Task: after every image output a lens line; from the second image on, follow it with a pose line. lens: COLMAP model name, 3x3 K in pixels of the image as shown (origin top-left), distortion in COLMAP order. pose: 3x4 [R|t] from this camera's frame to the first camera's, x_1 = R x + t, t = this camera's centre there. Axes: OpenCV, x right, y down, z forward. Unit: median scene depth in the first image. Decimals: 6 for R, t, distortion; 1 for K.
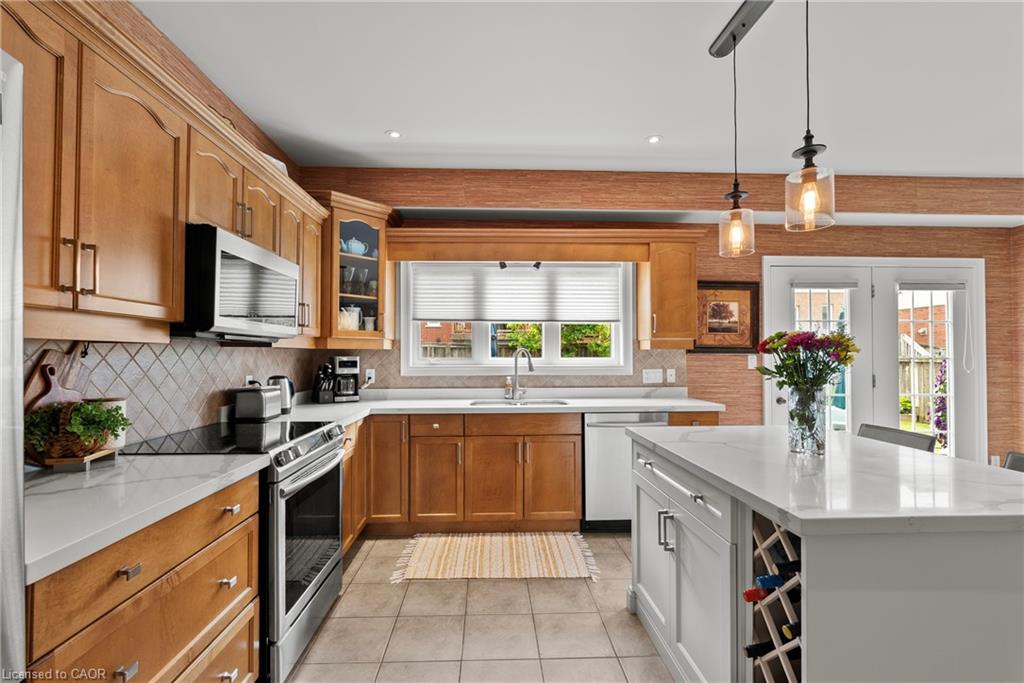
lens RADIAL K [[458.1, 0, 508.4], [0, 458.1, 346.3], [0, 0, 1]] dist [-0.008026, 0.001192]
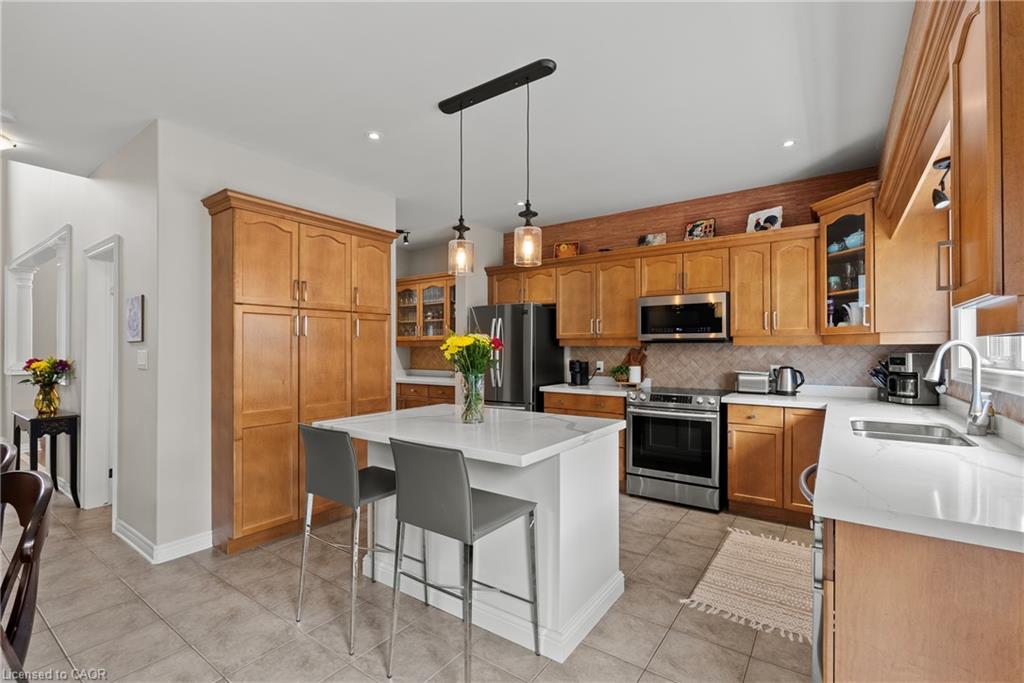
lens RADIAL K [[458.1, 0, 510.7], [0, 458.1, 344.7], [0, 0, 1]] dist [-0.008026, 0.001192]
pose [[-0.615907, -0.003862, -0.787809, 1.111767], [0.013131, 0.999799, -0.015167, 0.012944], [0.787709, -0.019686, -0.615733, 1.289685]]
